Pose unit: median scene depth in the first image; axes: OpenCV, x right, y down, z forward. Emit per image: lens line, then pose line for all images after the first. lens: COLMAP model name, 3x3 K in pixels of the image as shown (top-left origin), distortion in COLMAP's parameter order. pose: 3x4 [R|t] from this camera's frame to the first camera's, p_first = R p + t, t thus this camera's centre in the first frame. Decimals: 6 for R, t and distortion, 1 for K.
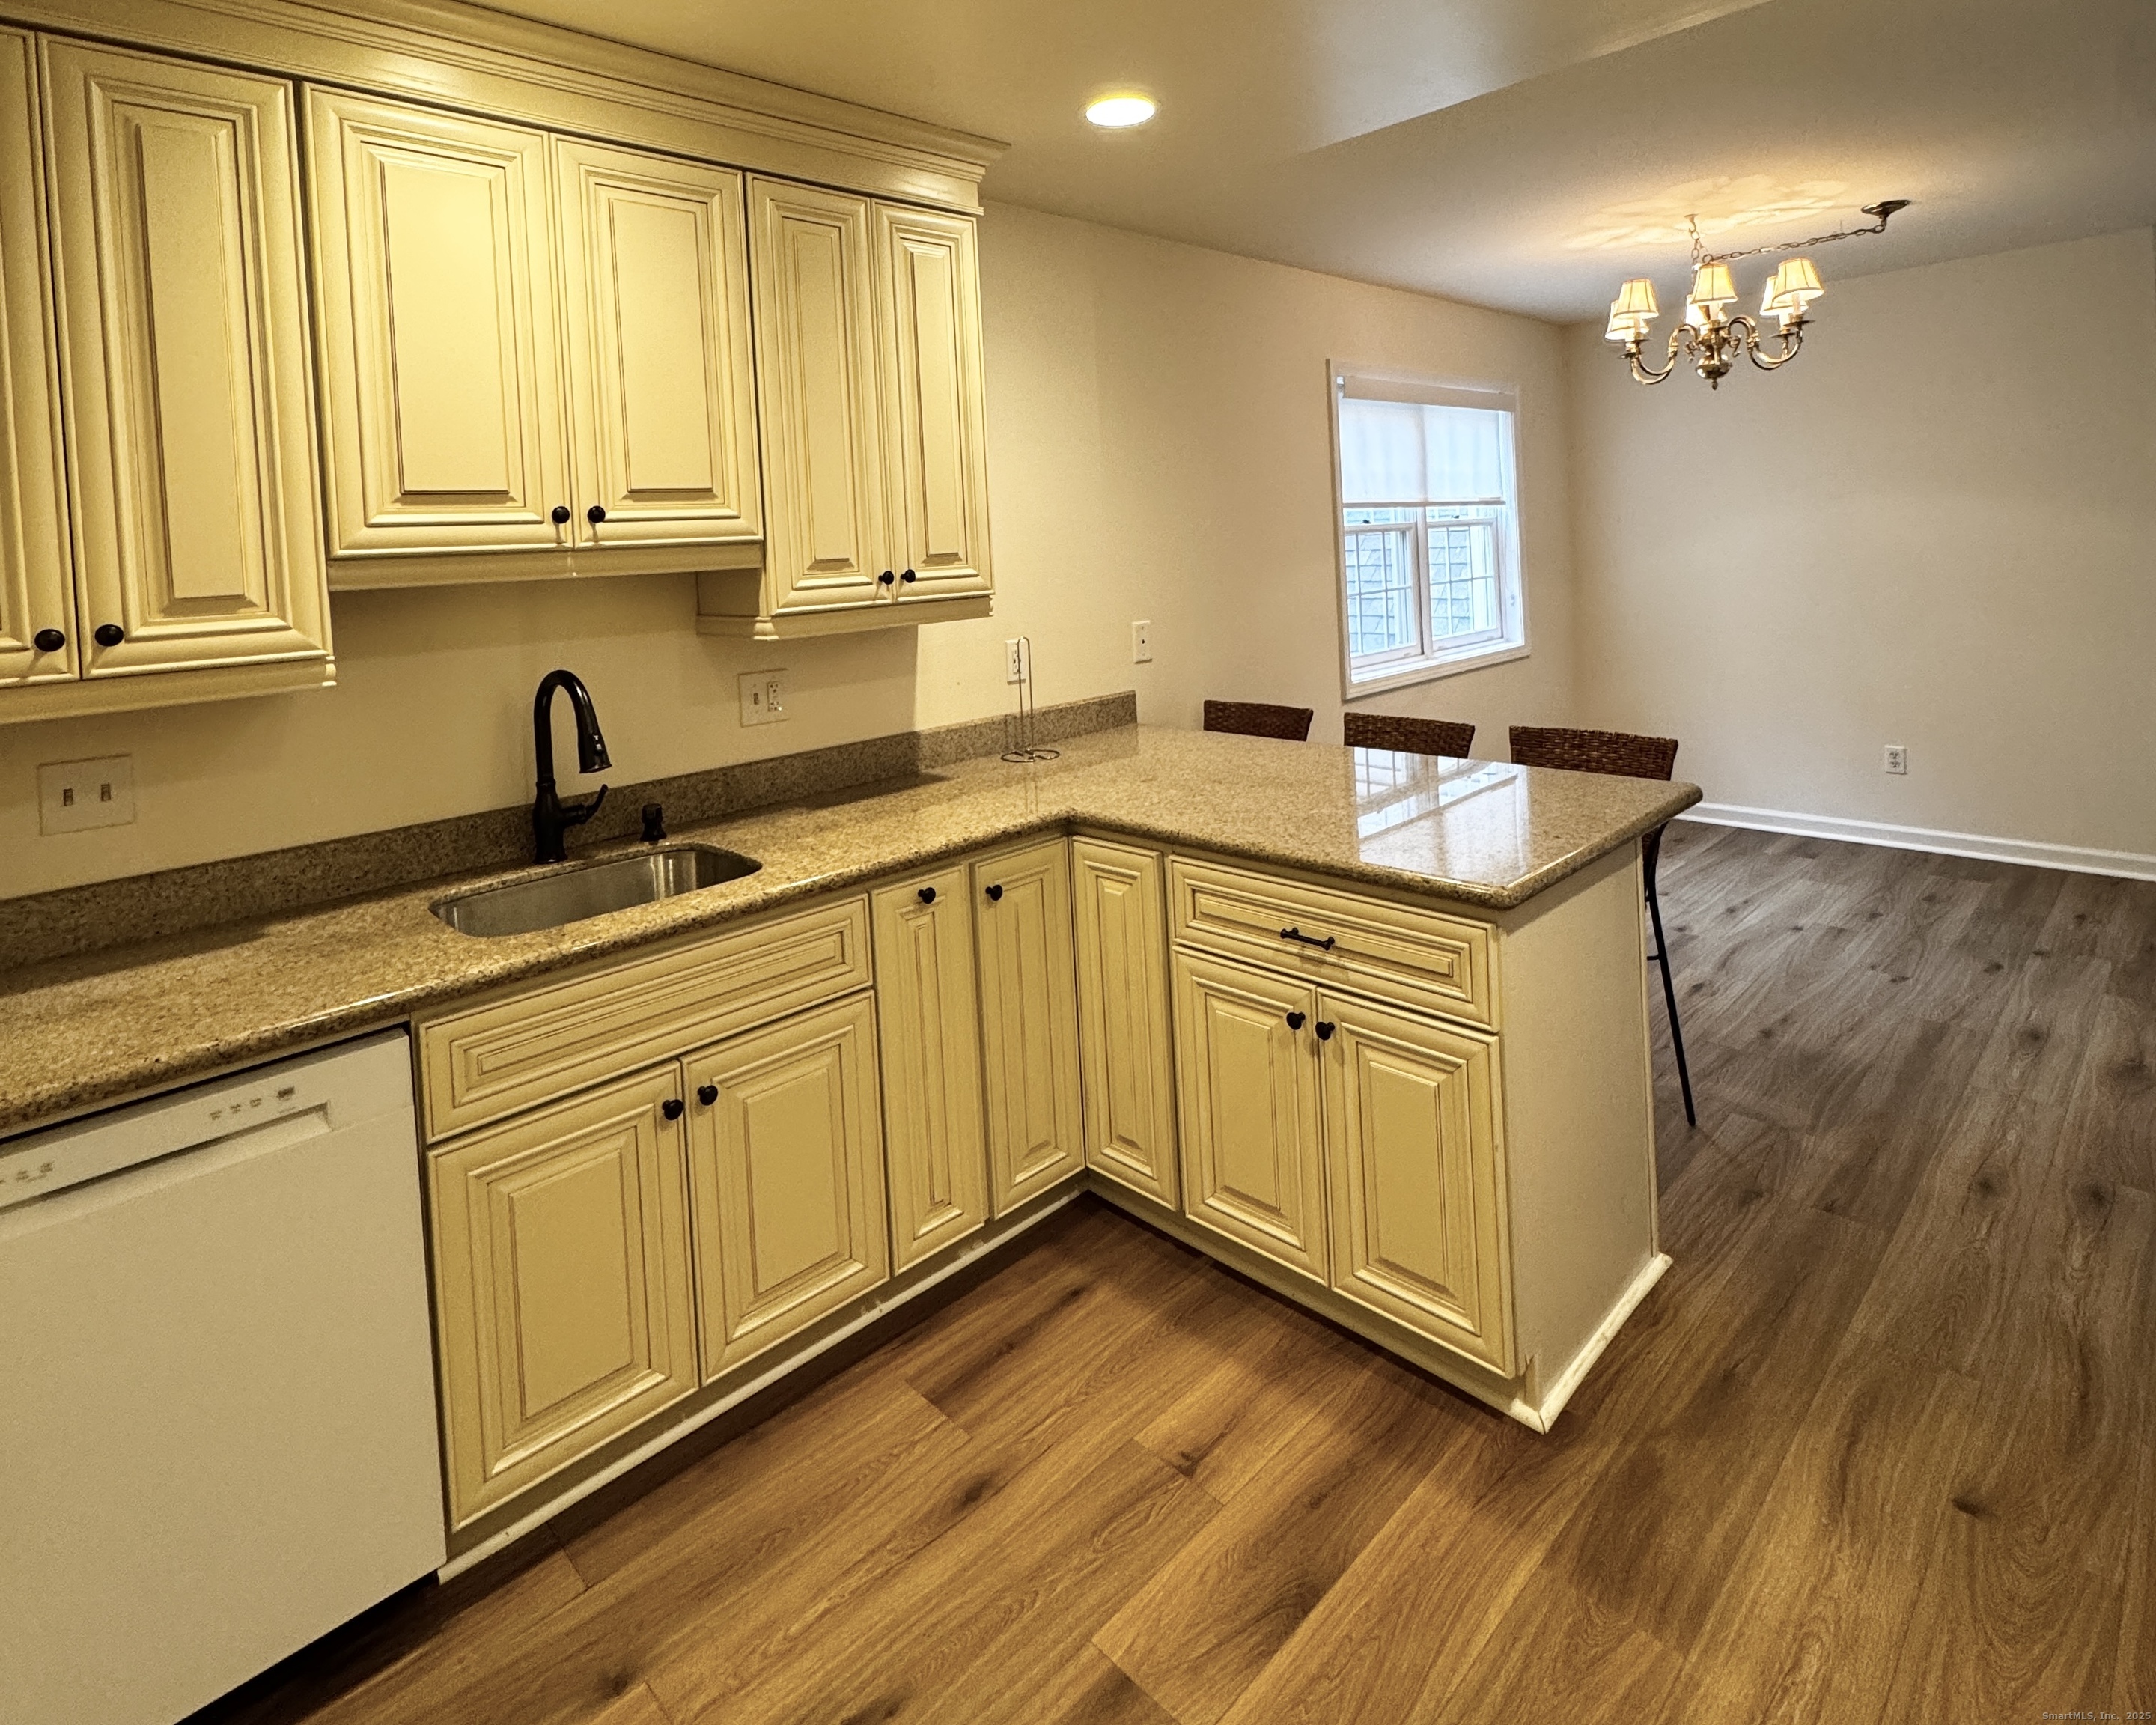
lens RADIAL K [[1155.5, 0, 1076.1], [0, 1155.5, 565.3], [0, 0, 1]] dist [-0.001868, -0.000211]
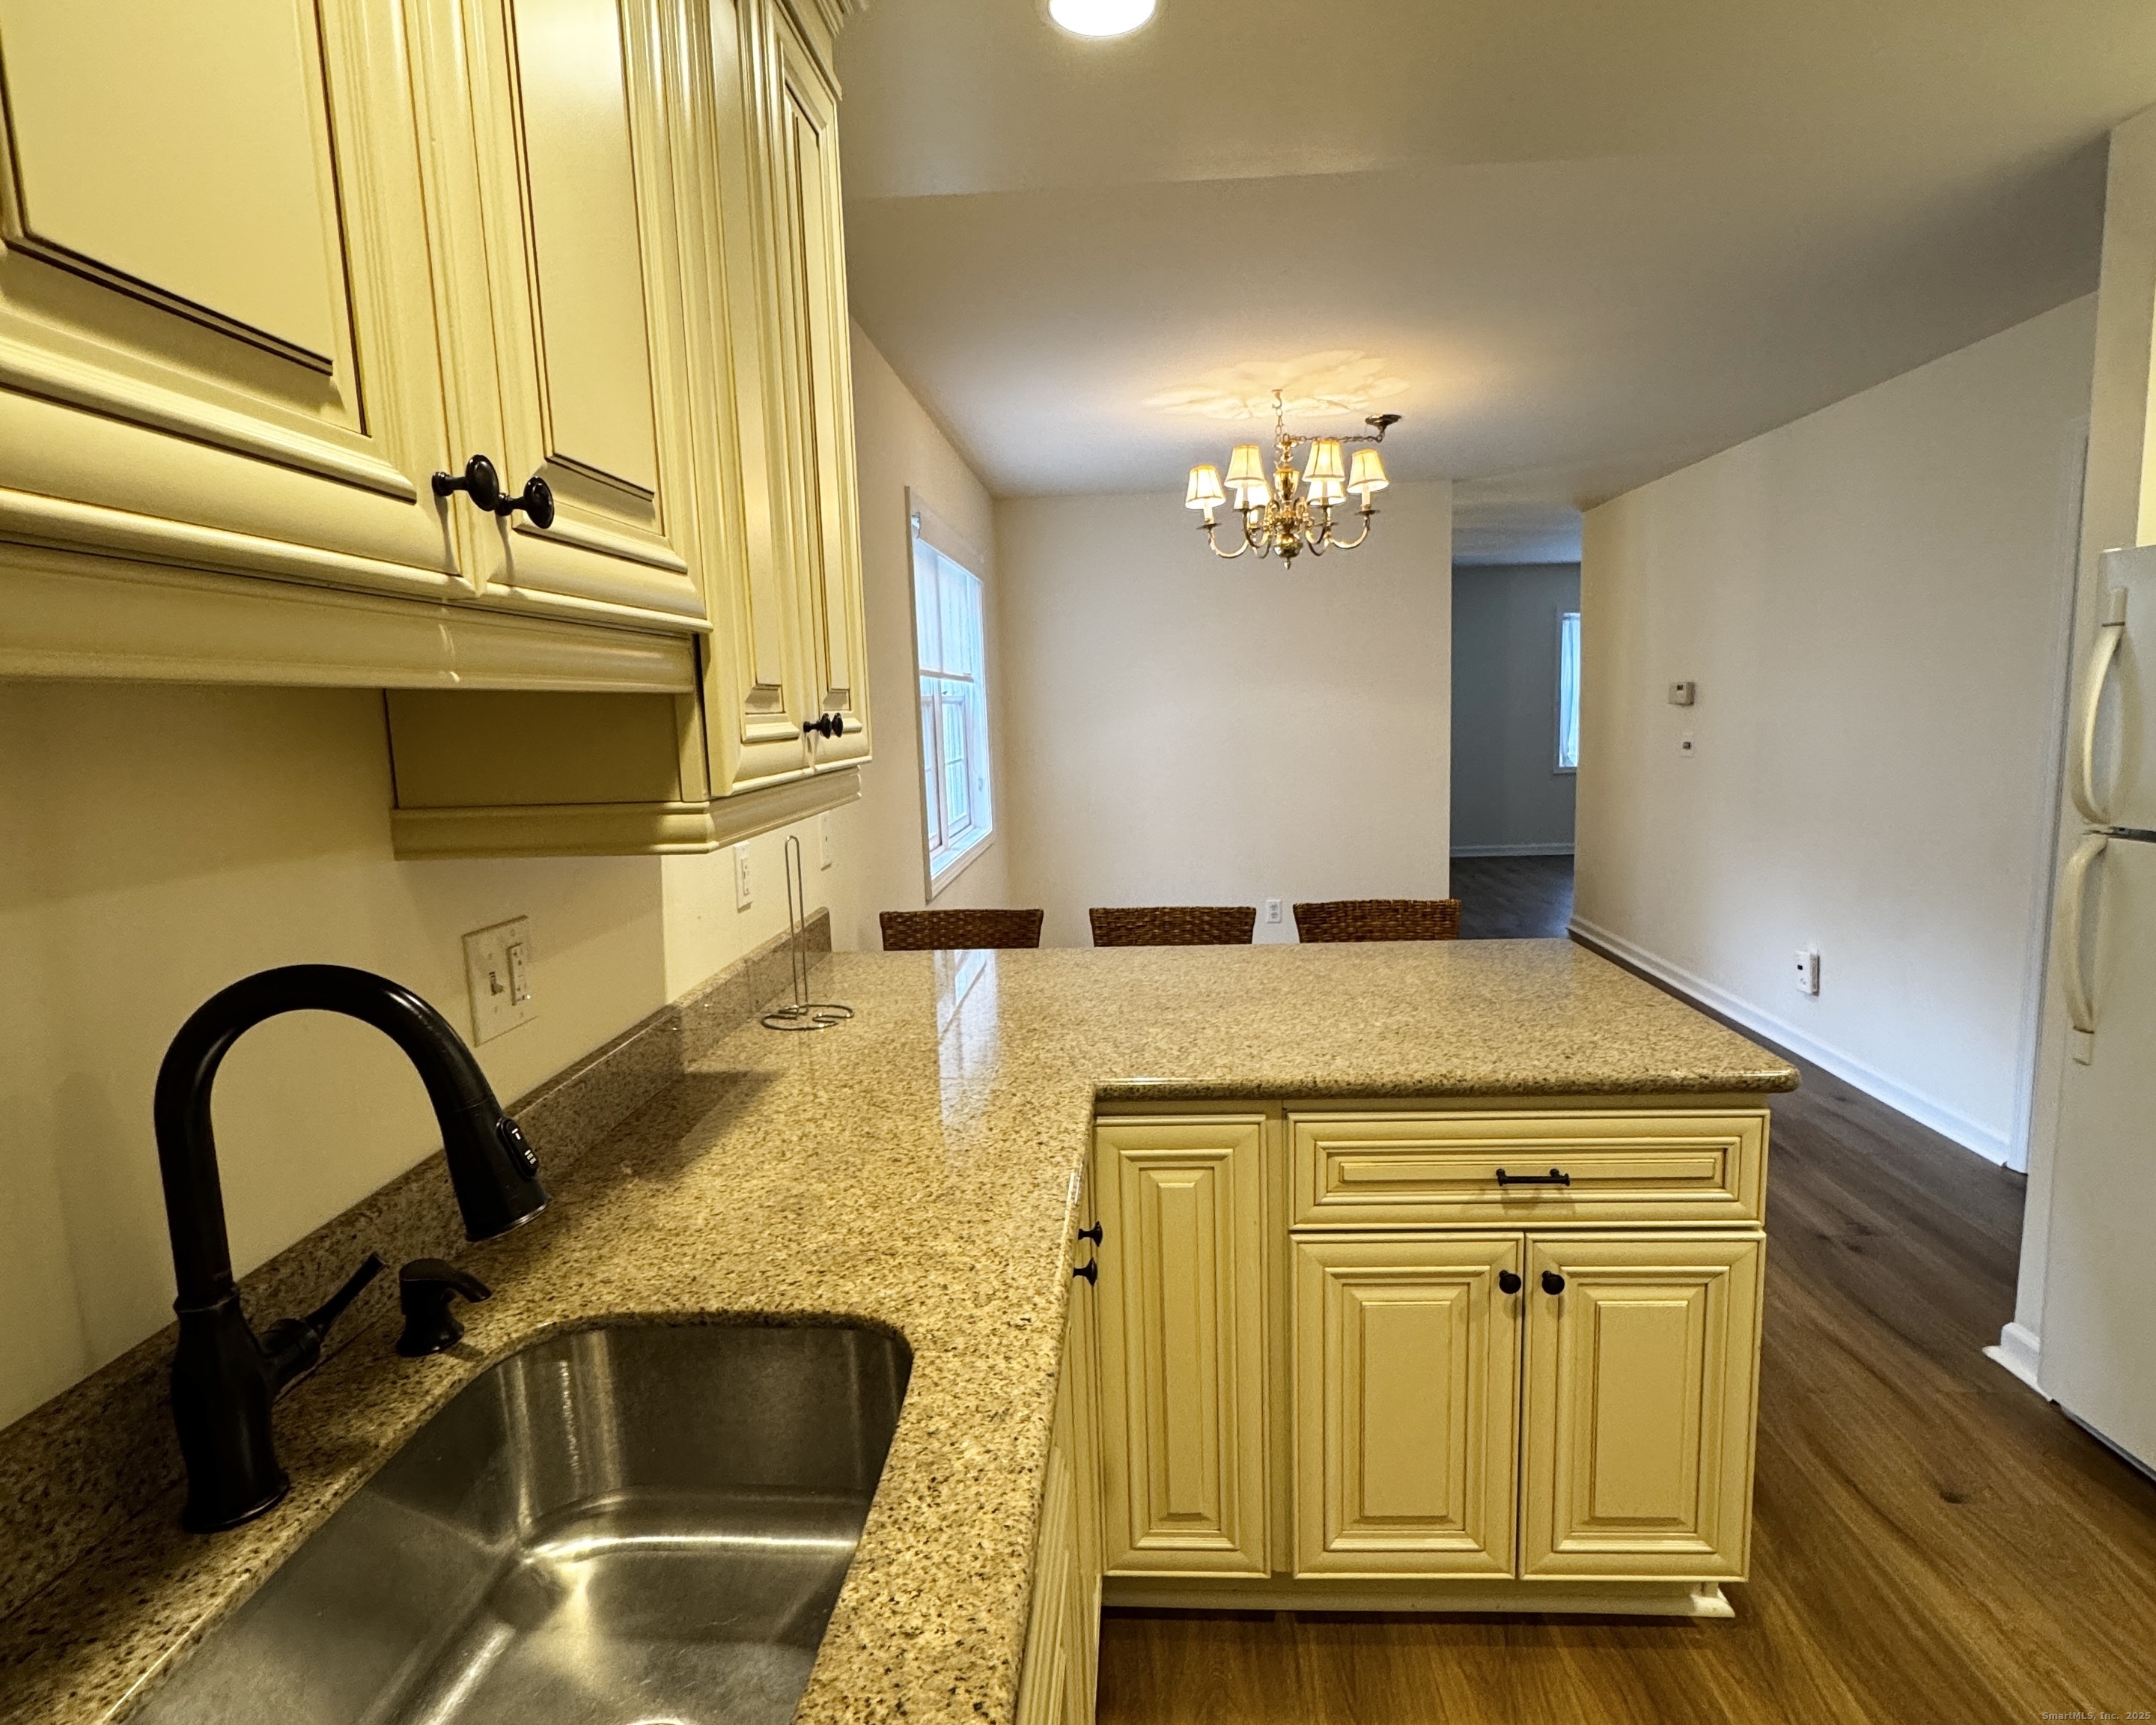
lens RADIAL K [[1151.3, 0, 1078.0], [0, 1151.3, 862.5], [0, 0, 1]] dist [-0.000123, -0.001654]
pose [[0.731934, -0.065860, 0.678185, -0.474243], [0.009772, 0.996230, 0.086199, 0.030817], [-0.681305, -0.056465, 0.729819, 0.557659]]
